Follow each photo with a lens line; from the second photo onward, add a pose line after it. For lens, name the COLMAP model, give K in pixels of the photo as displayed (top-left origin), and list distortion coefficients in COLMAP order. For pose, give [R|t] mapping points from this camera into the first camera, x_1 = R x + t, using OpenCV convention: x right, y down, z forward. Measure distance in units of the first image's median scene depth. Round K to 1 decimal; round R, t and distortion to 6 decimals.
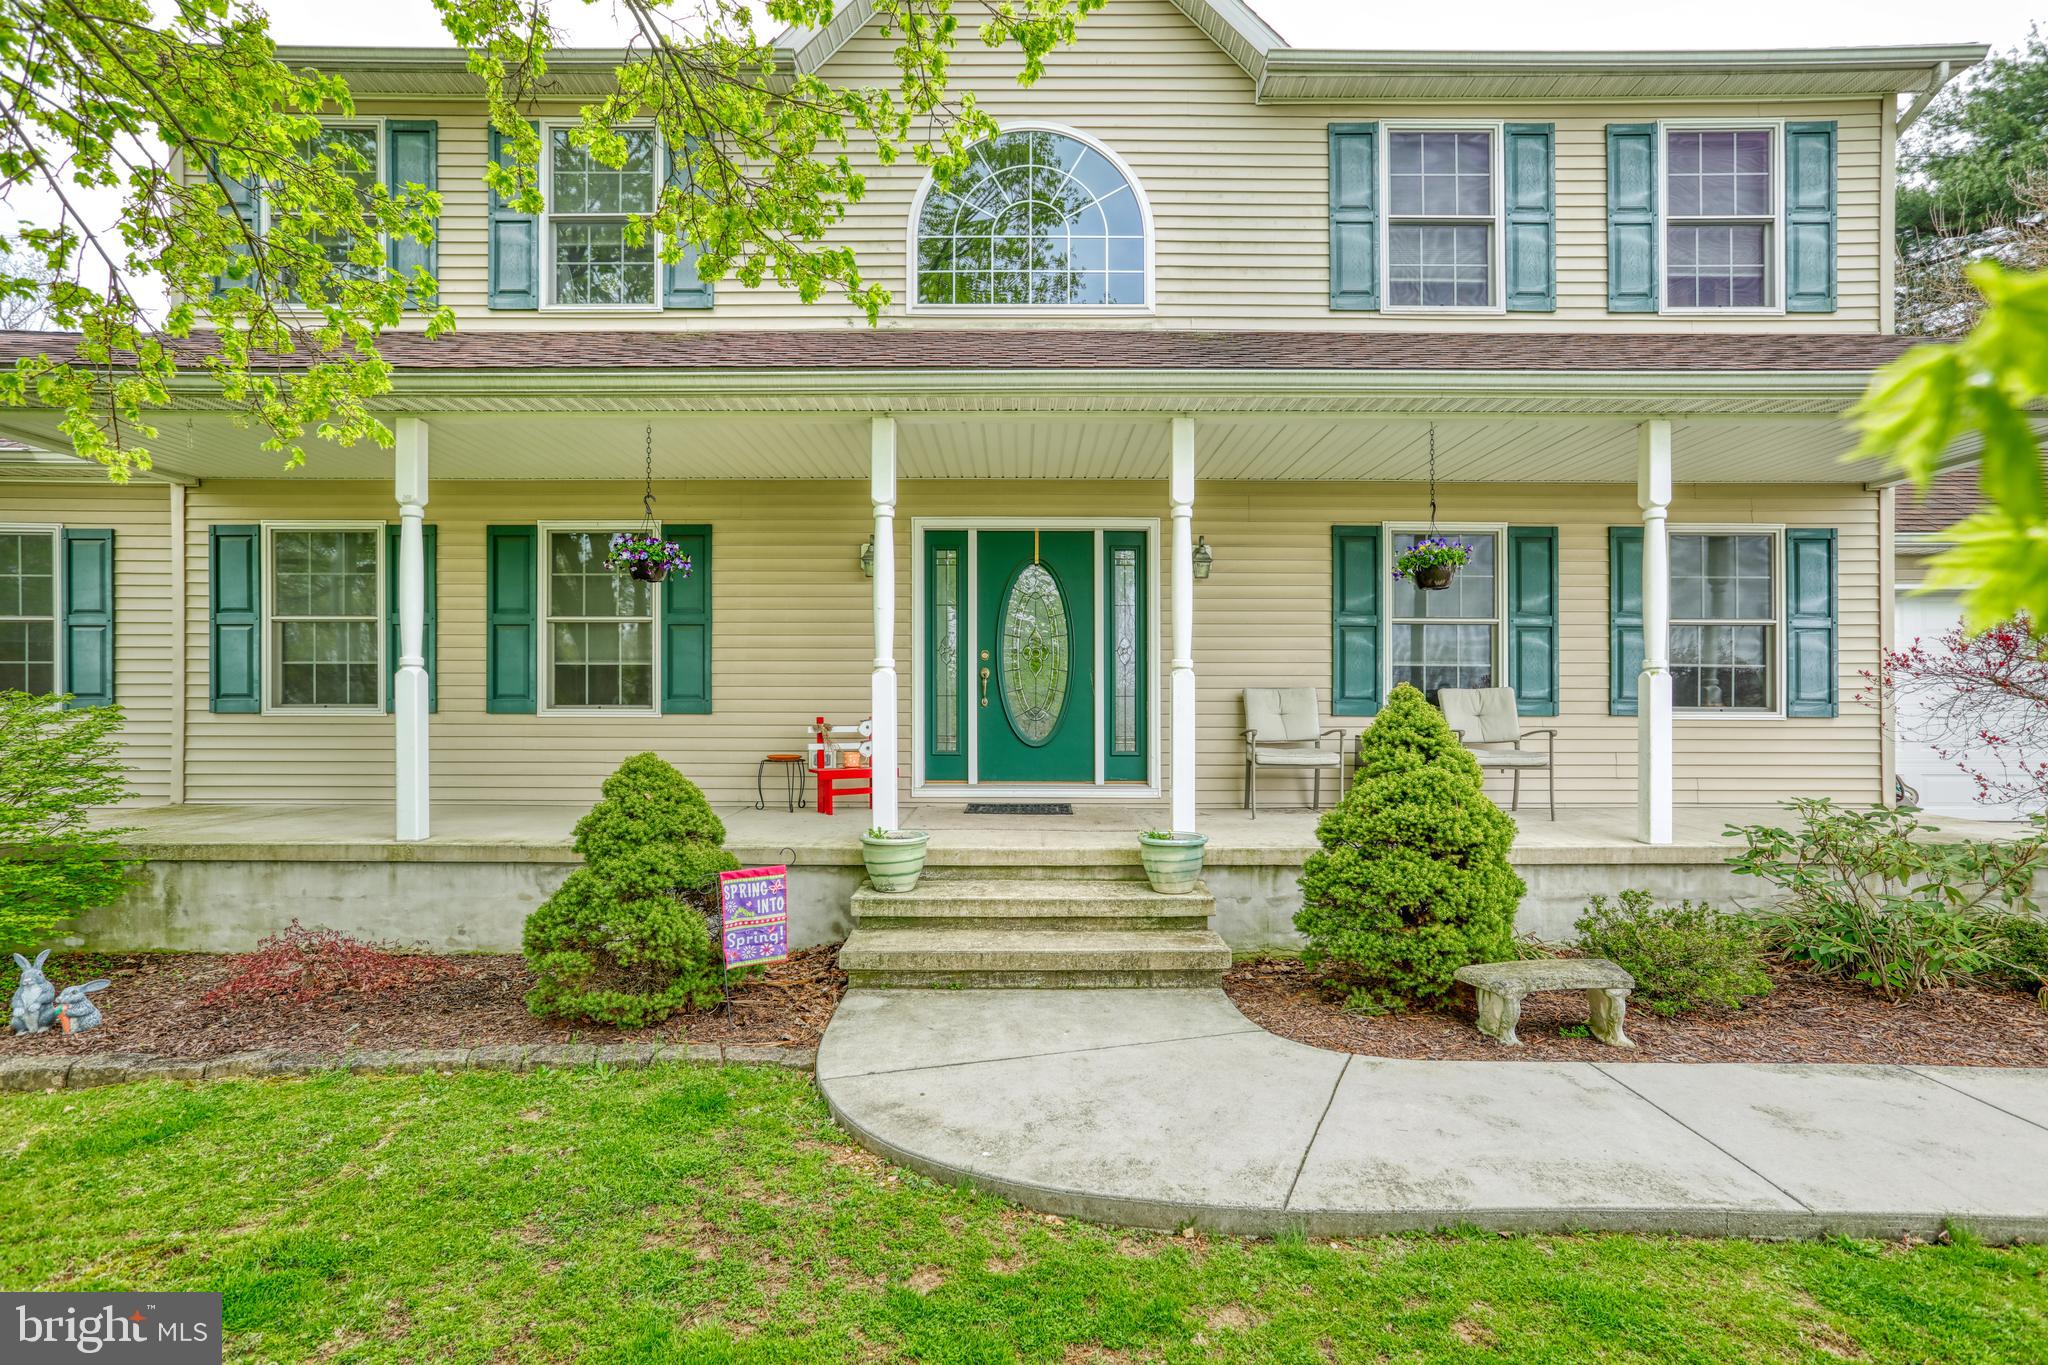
lens RADIAL K [[971.8, 0, 1010.2], [0, 971.8, 686.7], [0, 0, 1]] dist [-0.039027, 0.029691]
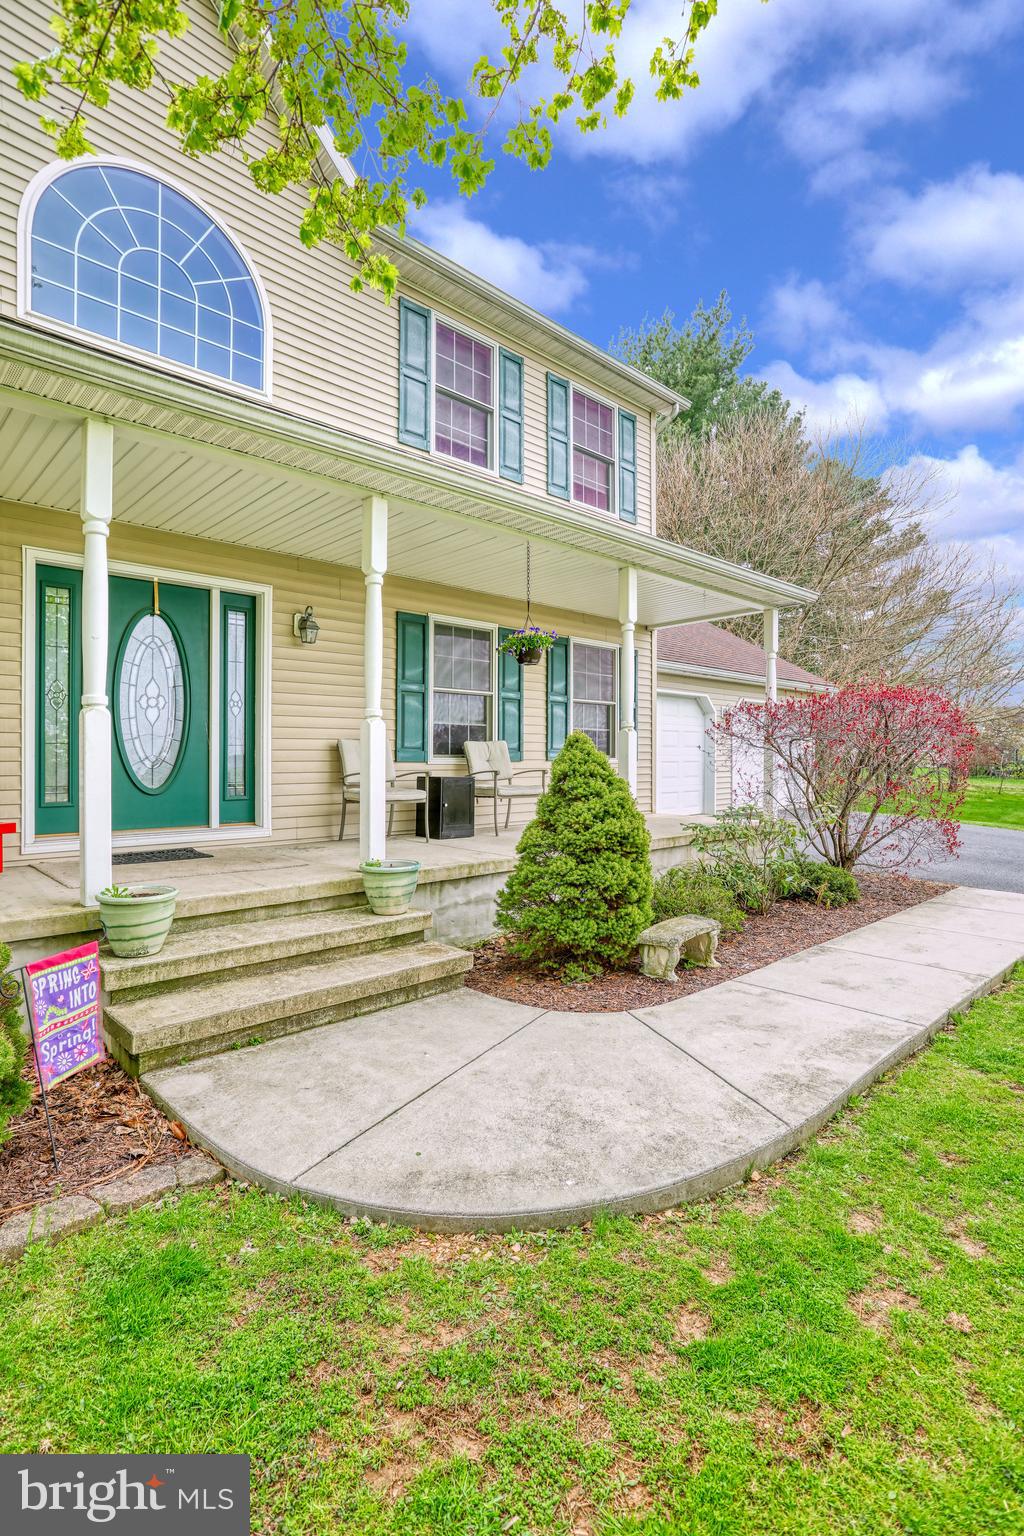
lens RADIAL K [[750.0, 0, 514.5], [0, 750.0, 753.7], [0, 0, 1]] dist [-0.078090, 0.053635]
pose [[0.735952, -0.000578, 0.677034, -0.323589], [-0.004119, 0.999977, 0.005331, 0.020610], [-0.677021, -0.006712, 0.735933, 0.269149]]
